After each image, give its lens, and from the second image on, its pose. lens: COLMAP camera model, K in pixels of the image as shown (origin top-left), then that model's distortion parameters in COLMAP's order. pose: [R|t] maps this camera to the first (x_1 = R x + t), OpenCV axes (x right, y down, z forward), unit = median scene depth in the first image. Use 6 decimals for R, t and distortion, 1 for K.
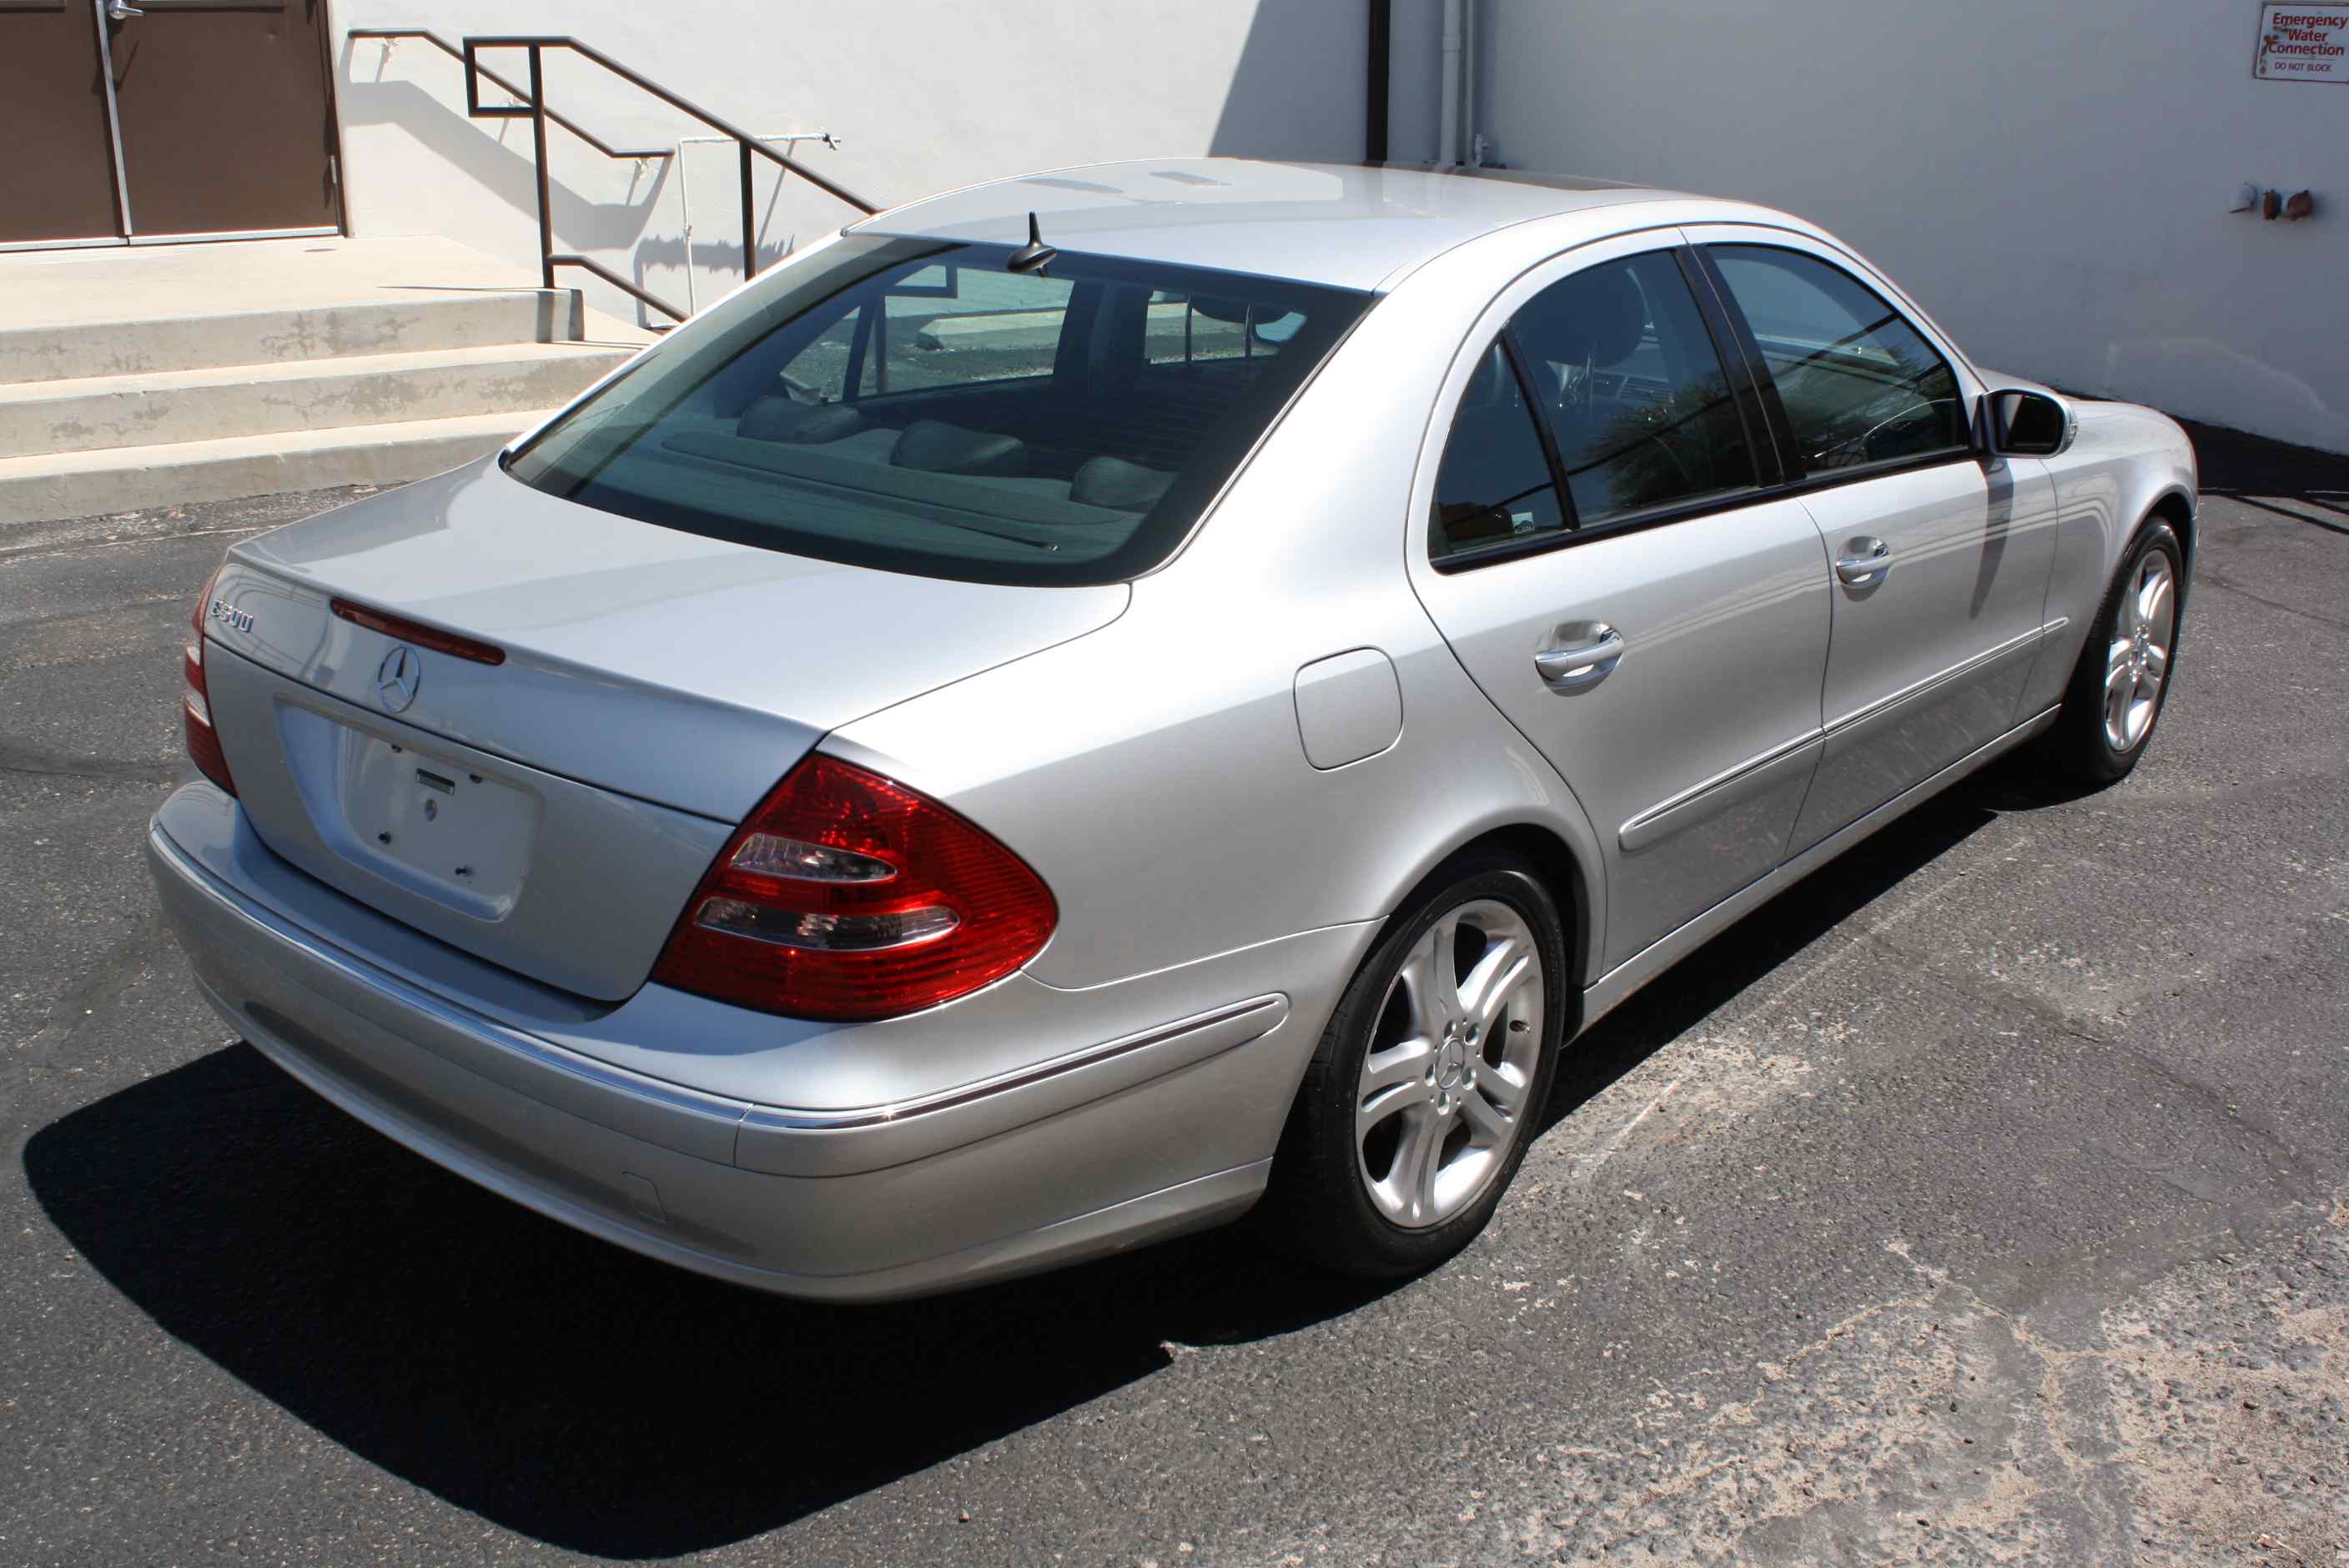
lens RADIAL K [[2621.2, 0, 1178.3], [0, 2621.2, 790.9], [0, 0, 1]] dist [-0.098998, 0.061857]
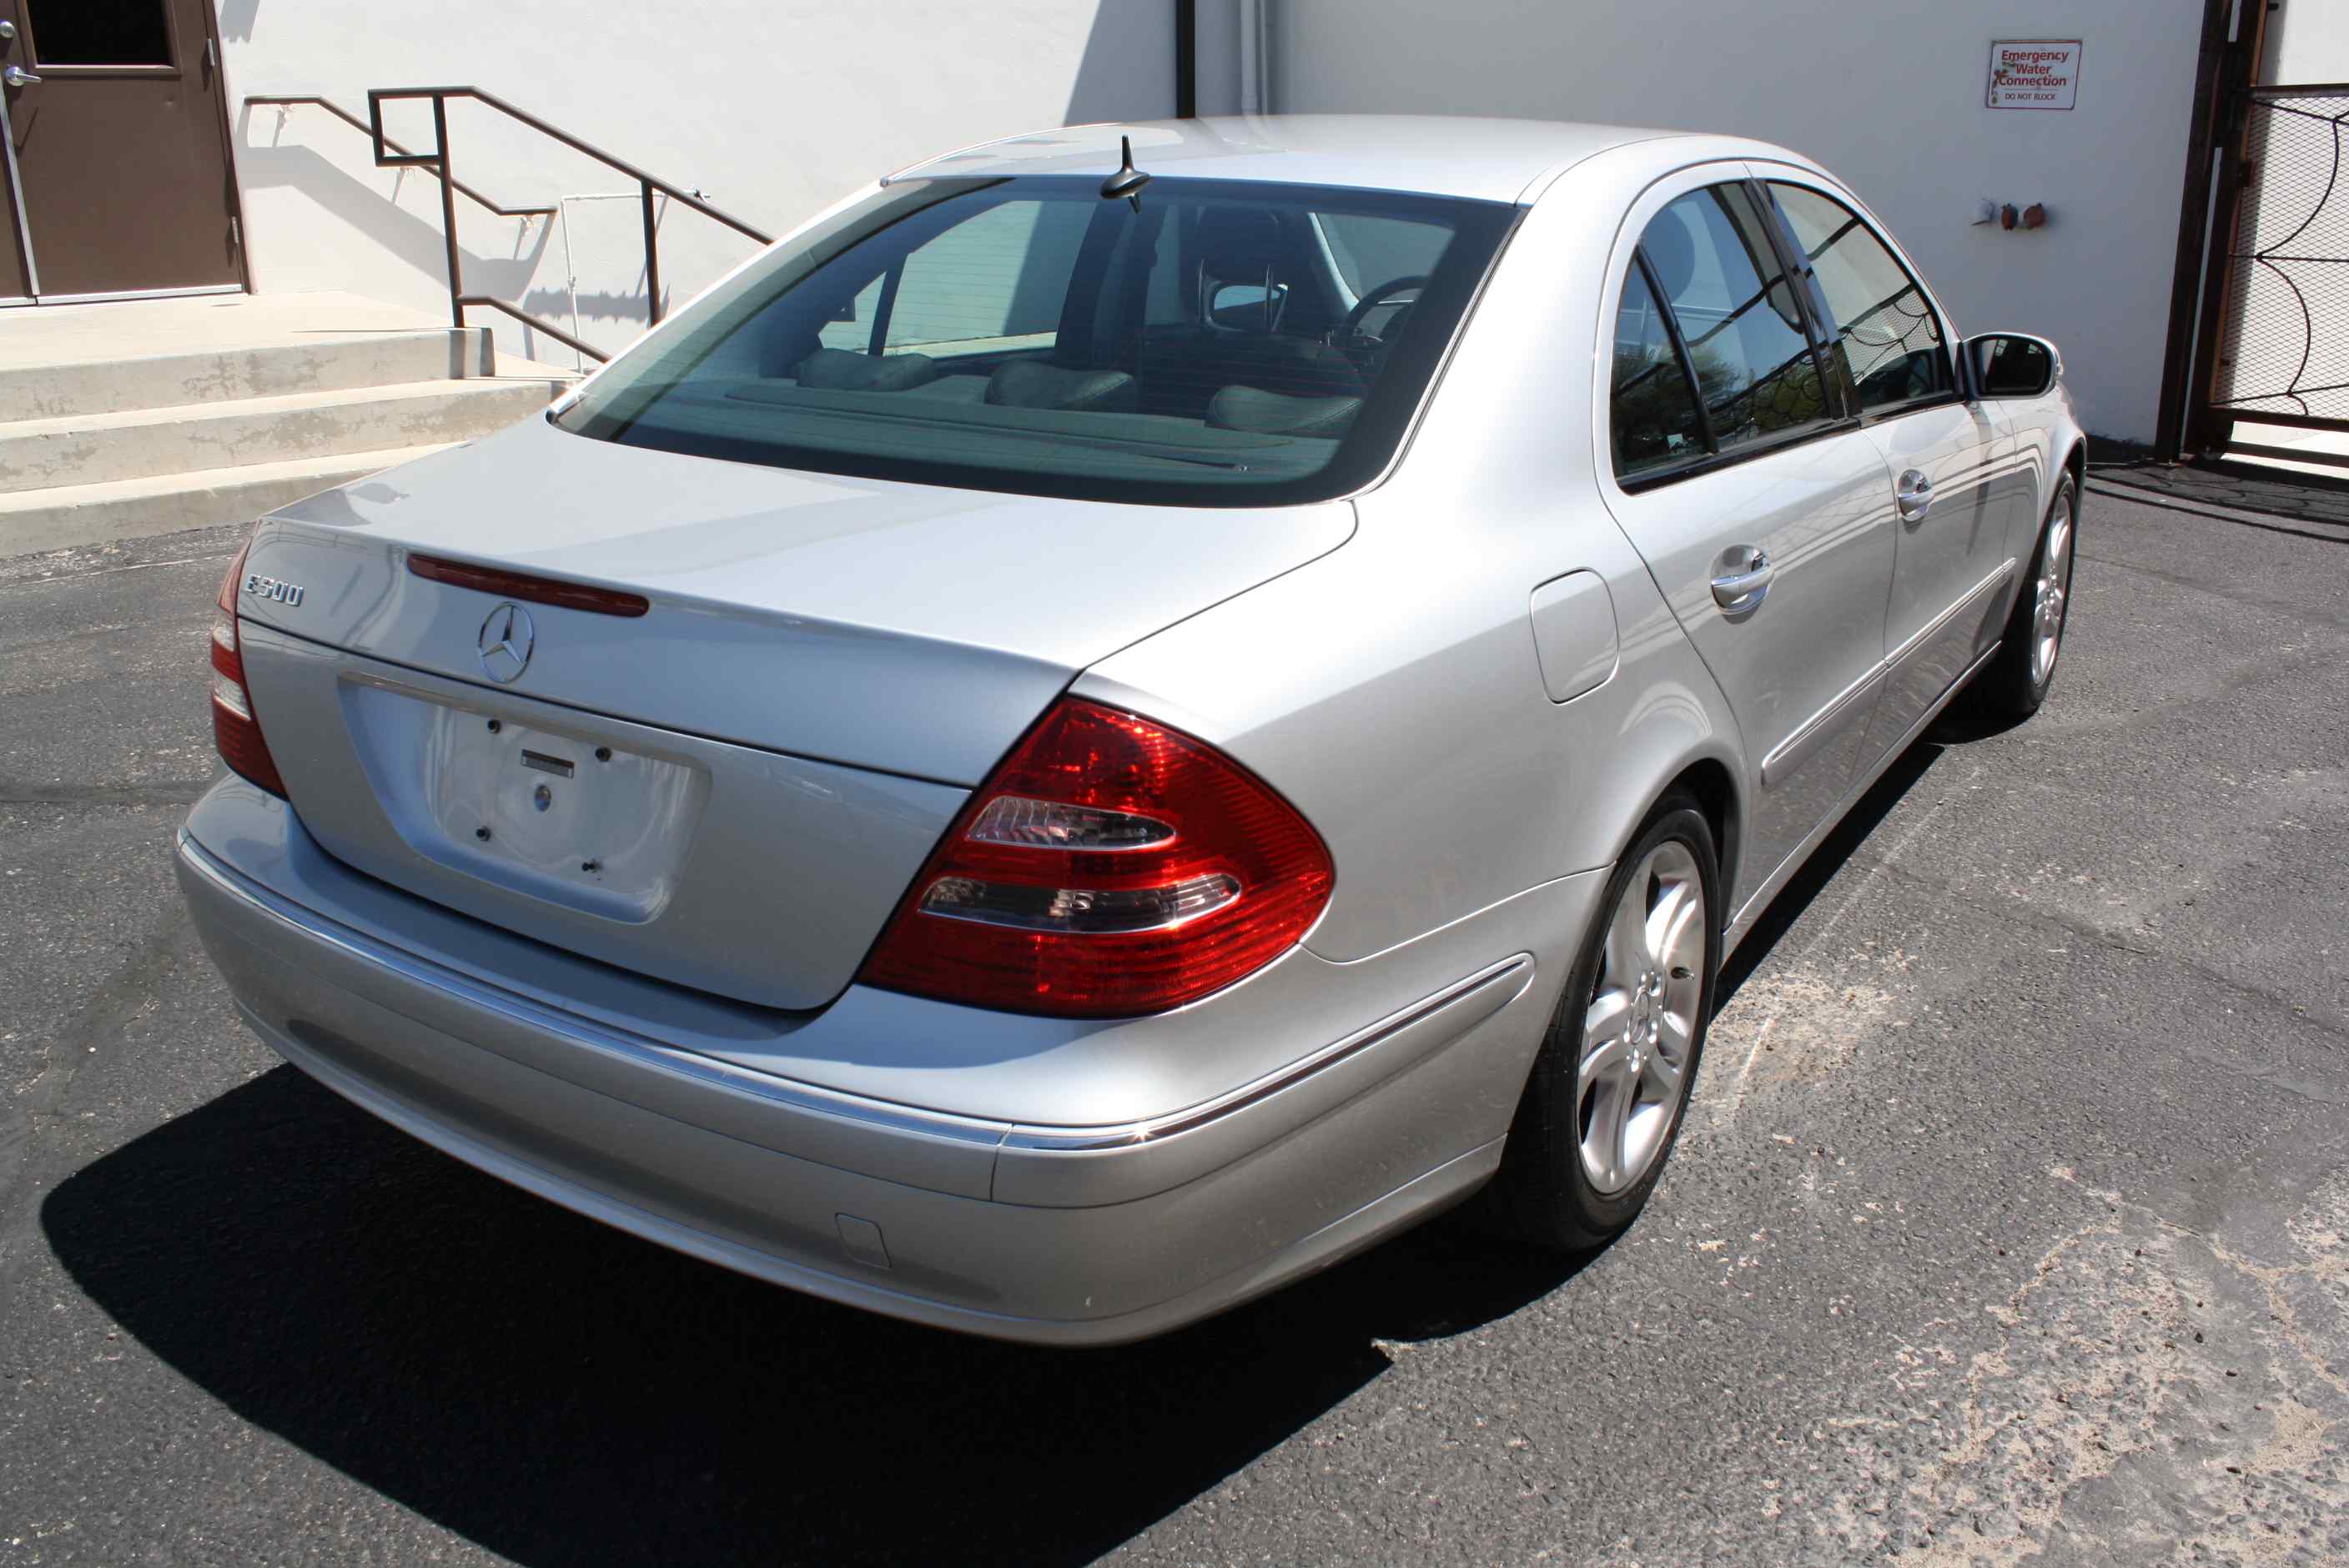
lens RADIAL K [[2168.6, 0, 1183.8], [0, 2168.6, 789.5], [0, 0, 1]] dist [-0.153372, 0.144978]
pose [[0.991125, -0.049902, 0.123209, -0.155368], [0.049879, 0.998750, 0.003278, 0.012064], [-0.123218, 0.002896, 0.992375, 0.259402]]
